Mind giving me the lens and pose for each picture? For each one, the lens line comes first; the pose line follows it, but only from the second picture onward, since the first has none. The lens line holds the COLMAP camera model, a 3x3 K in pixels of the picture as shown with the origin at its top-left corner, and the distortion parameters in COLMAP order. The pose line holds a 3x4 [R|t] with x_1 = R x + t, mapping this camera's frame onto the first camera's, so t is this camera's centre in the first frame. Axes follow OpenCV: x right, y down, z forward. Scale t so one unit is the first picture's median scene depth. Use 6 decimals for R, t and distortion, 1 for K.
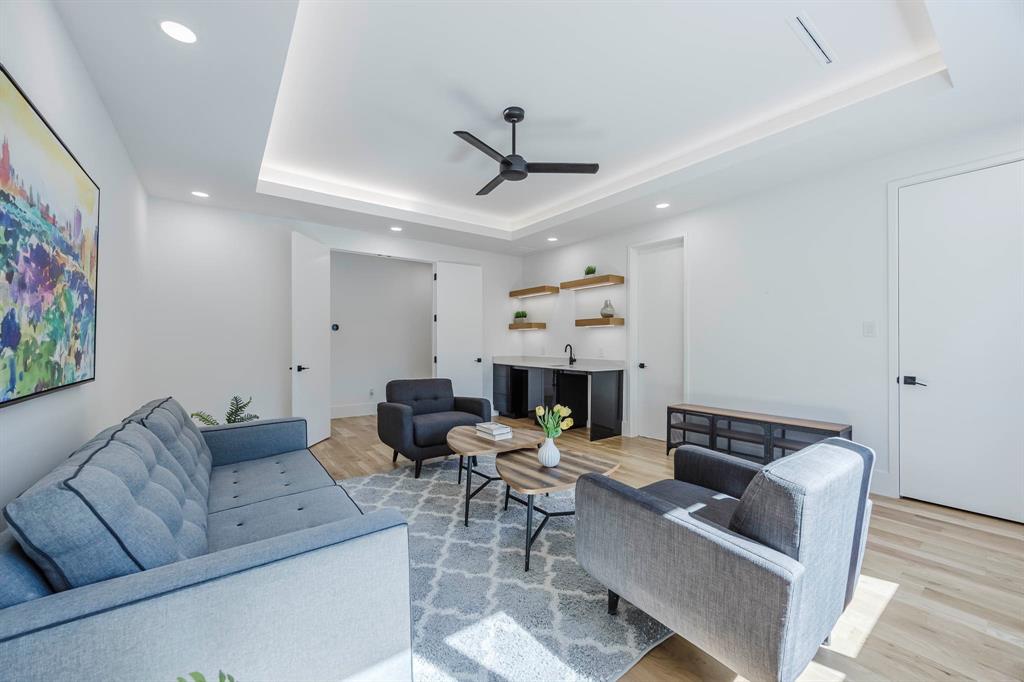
lens RADIAL K [[395.5, 0, 516.0], [0, 395.5, 340.4], [0, 0, 1]] dist [-0.001670, -0.000401]
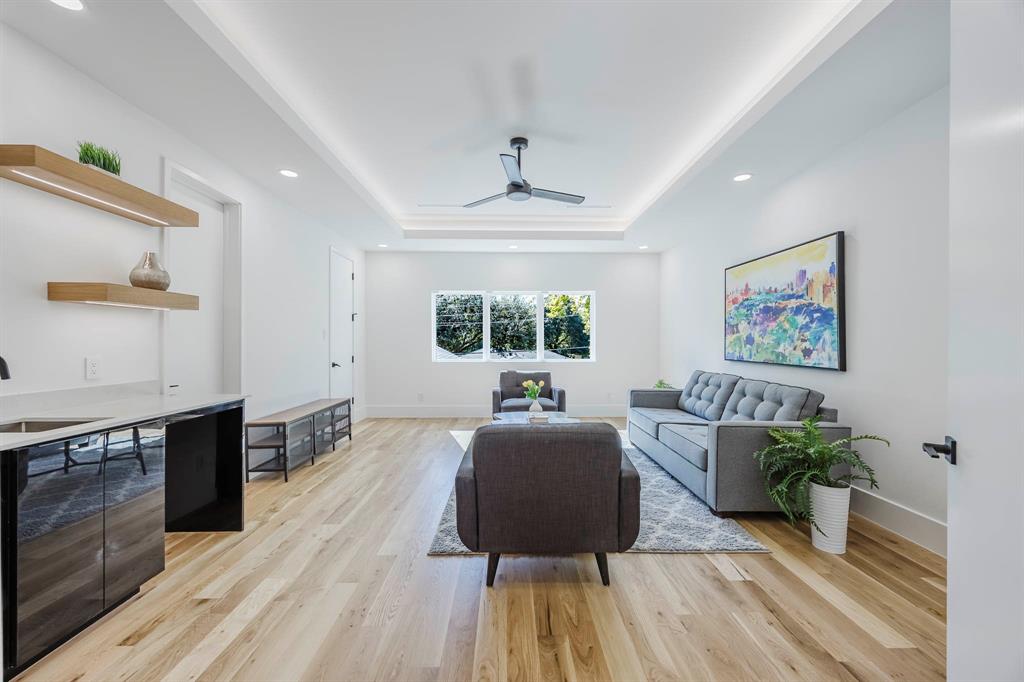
lens RADIAL K [[395.5, 0, 514.1], [0, 395.5, 341.6], [0, 0, 1]] dist [-0.001670, -0.000401]
pose [[-0.814117, -0.001812, 0.580697, -1.267198], [-0.004099, 0.999988, -0.002627, 0.007033], [-0.580686, -0.004519, -0.814115, 3.773031]]
